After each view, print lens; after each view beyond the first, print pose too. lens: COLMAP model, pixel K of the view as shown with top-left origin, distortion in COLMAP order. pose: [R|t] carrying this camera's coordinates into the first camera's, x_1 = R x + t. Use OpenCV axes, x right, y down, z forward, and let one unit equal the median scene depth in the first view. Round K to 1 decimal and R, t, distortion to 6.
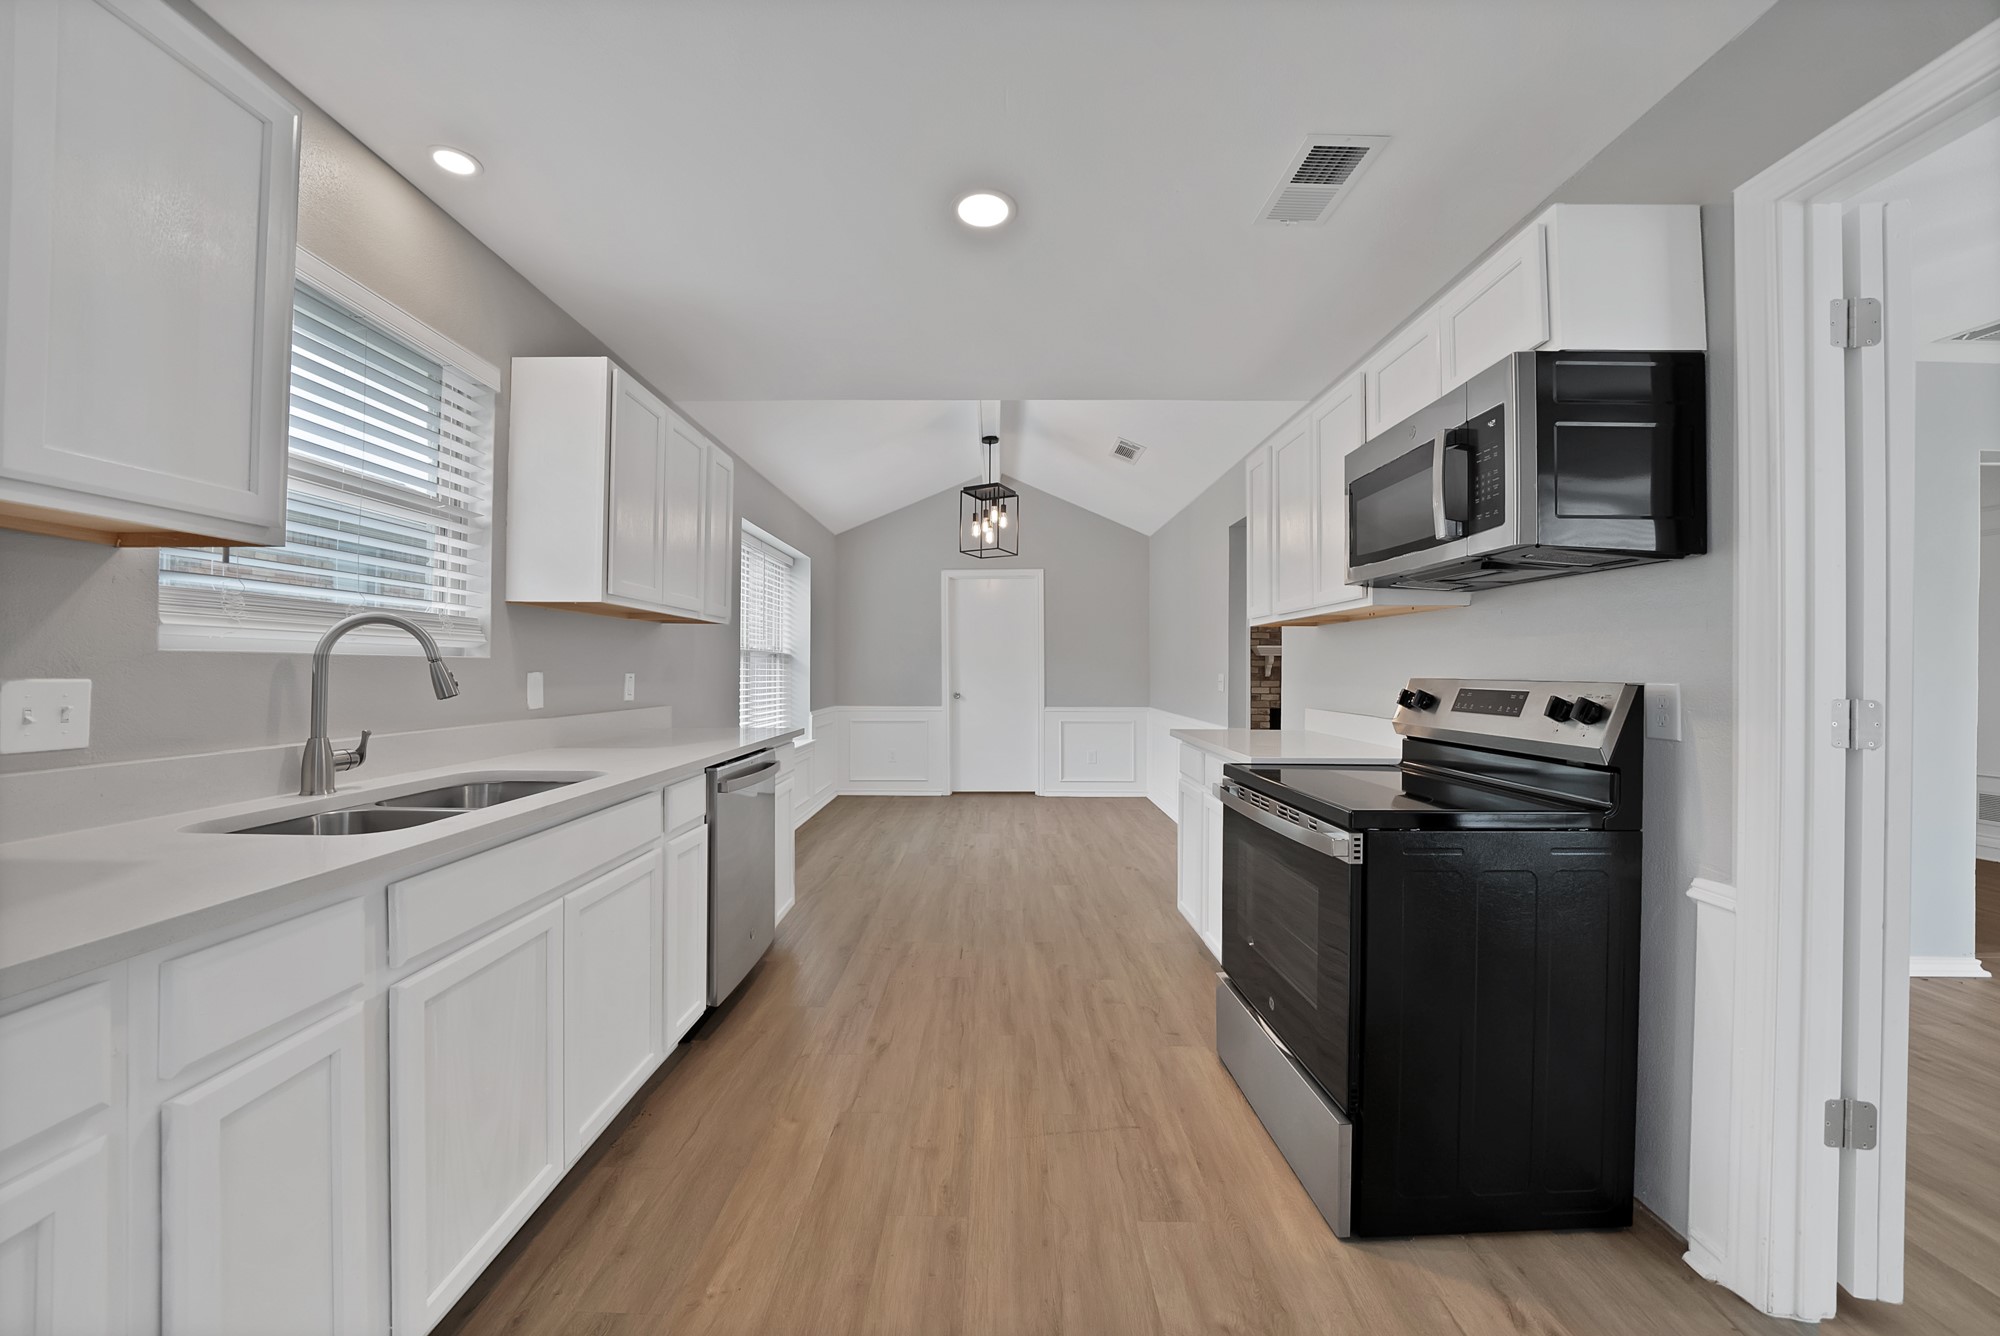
lens RADIAL K [[731.1, 0, 1000.0], [0, 731.1, 668.0], [0, 0, 1]] dist [-0.037037, 0.005414]
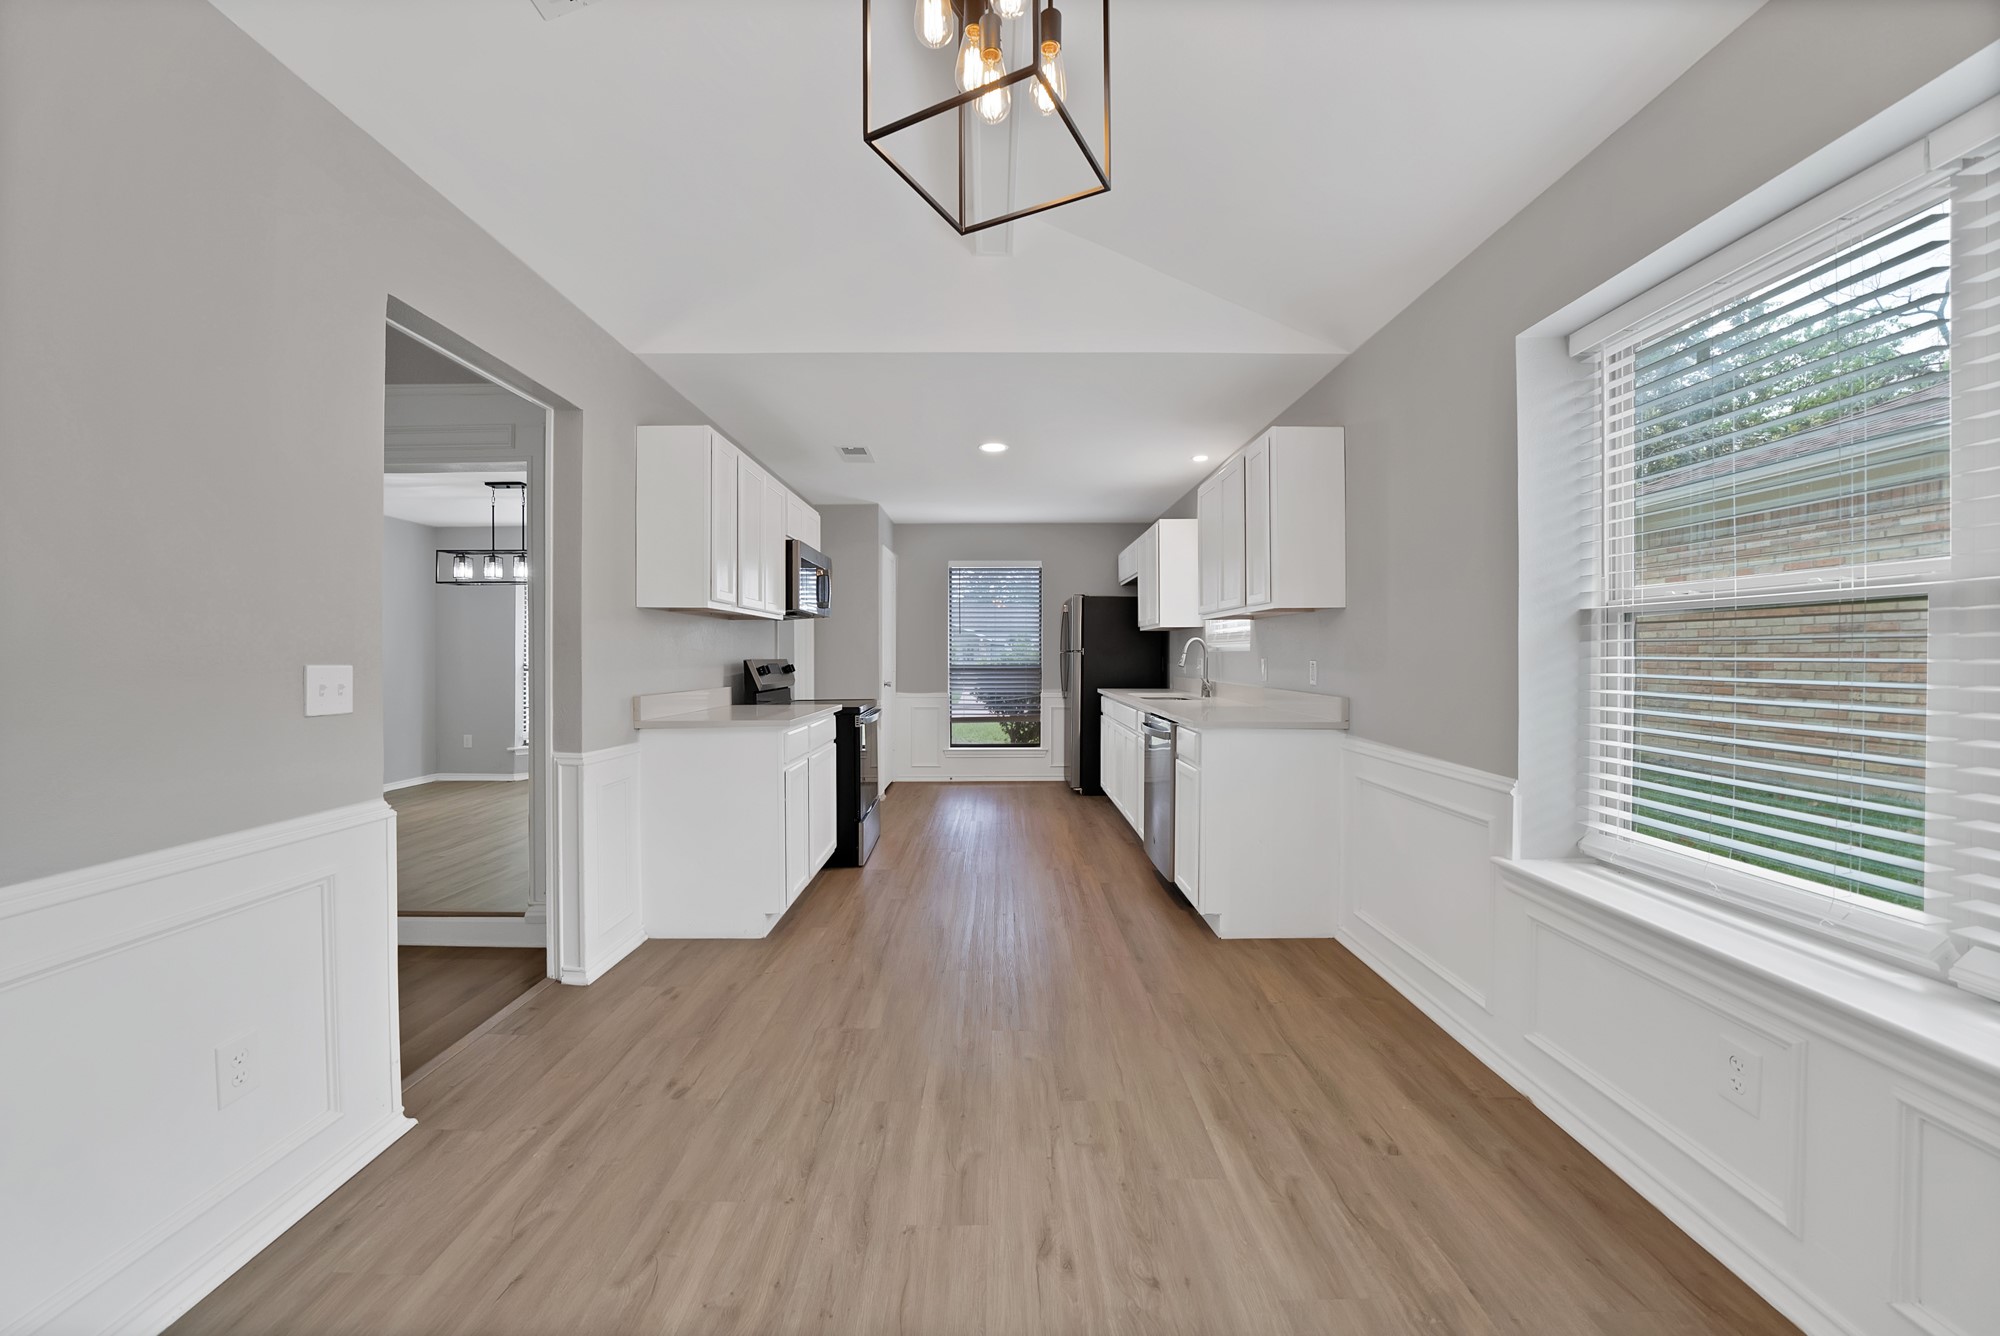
lens RADIAL K [[731.1, 0, 1000.0], [0, 731.1, 668.0], [0, 0, 1]] dist [-0.037037, 0.005414]
pose [[-0.999988, -0.004829, 0.000903, -0.021244], [-0.004821, 0.999945, 0.009360, 0.006224], [-0.000948, 0.009356, -0.999956, 1.461687]]
